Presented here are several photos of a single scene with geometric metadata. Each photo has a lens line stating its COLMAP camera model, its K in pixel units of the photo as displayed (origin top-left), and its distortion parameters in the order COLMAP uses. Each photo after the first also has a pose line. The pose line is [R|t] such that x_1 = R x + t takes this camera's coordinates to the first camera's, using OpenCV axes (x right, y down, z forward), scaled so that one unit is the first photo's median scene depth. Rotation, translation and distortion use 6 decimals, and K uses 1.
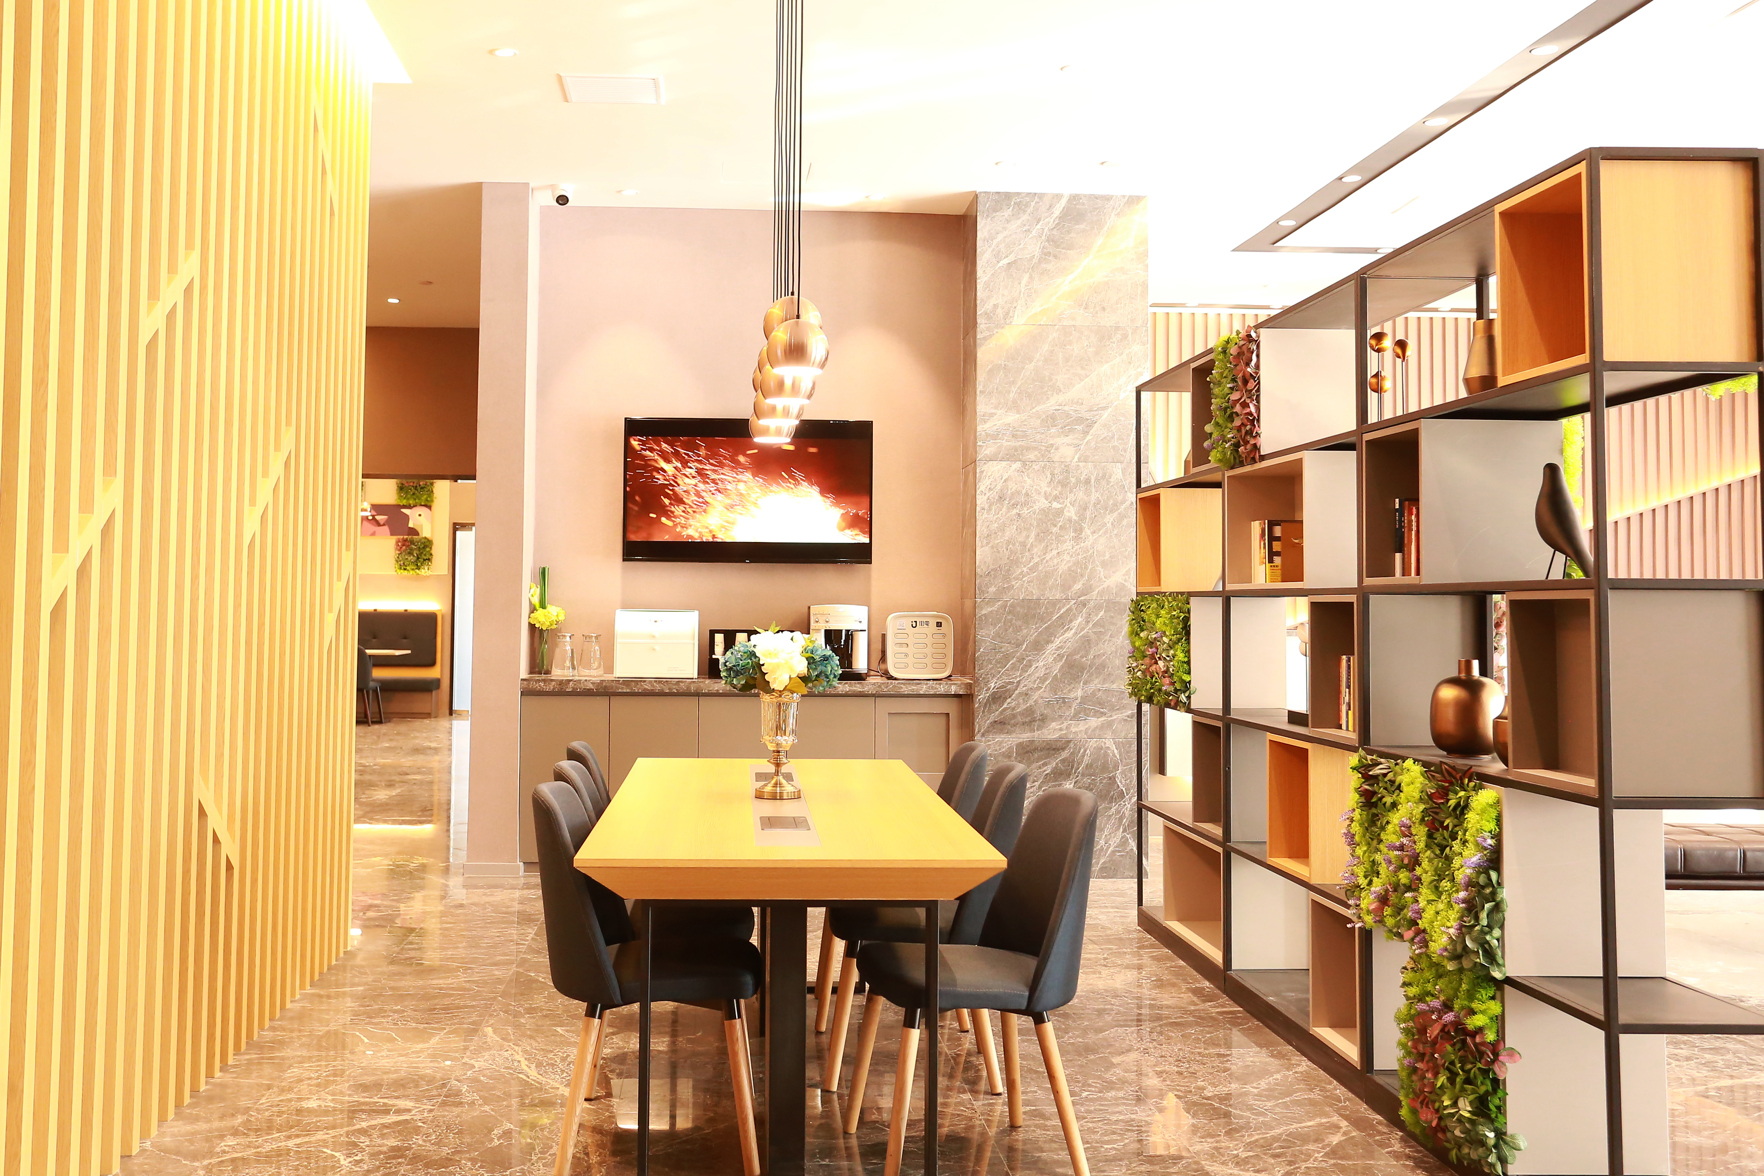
lens RADIAL K [[1882.3, 0, 881.6], [0, 1882.3, 590.9], [0, 0, 1]] dist [-0.000463, 0.000000]
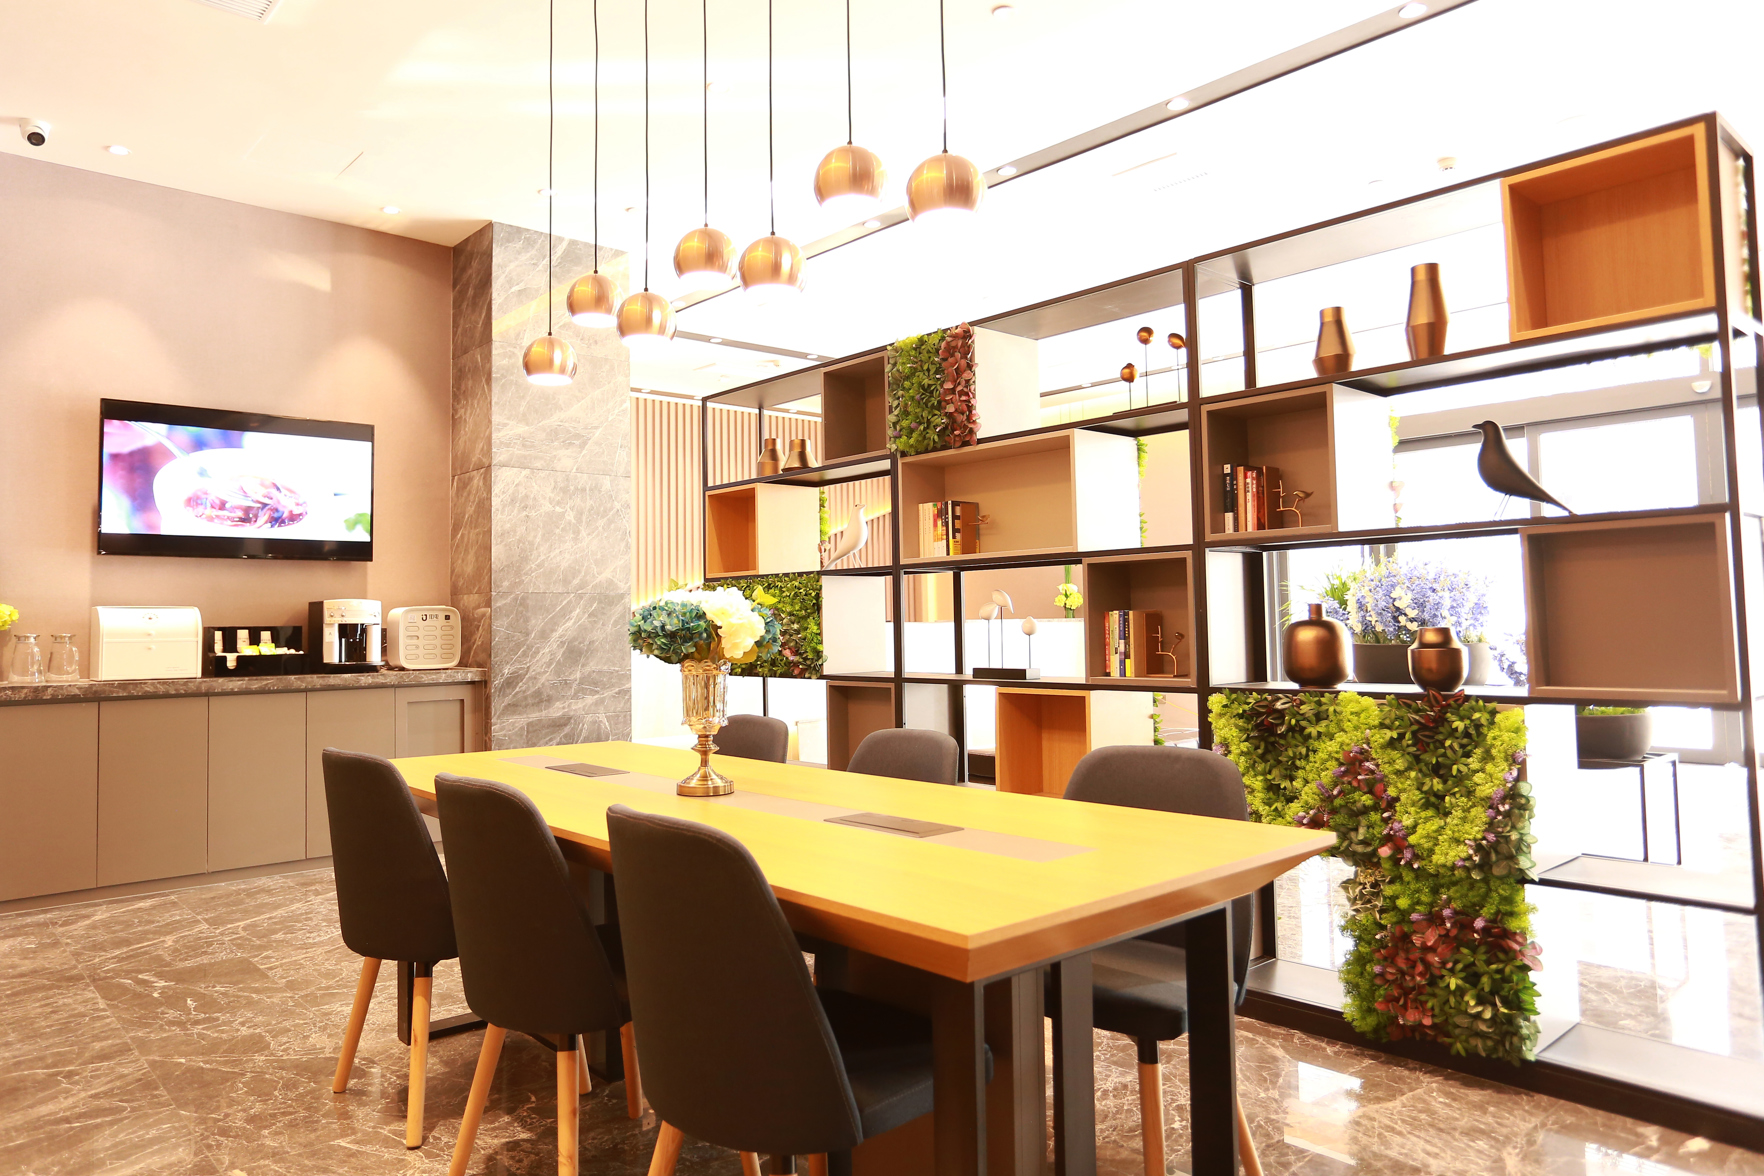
lens RADIAL K [[1163.2, 0, 882.0], [0, 1163.2, 582.5], [0, 0, 1]] dist [-0.023005, 0.013461]
pose [[0.794890, -0.000454, 0.606754, -0.176514], [0.019704, 0.999492, -0.025066, 0.019755], [-0.606434, 0.031880, 0.794495, 0.329371]]
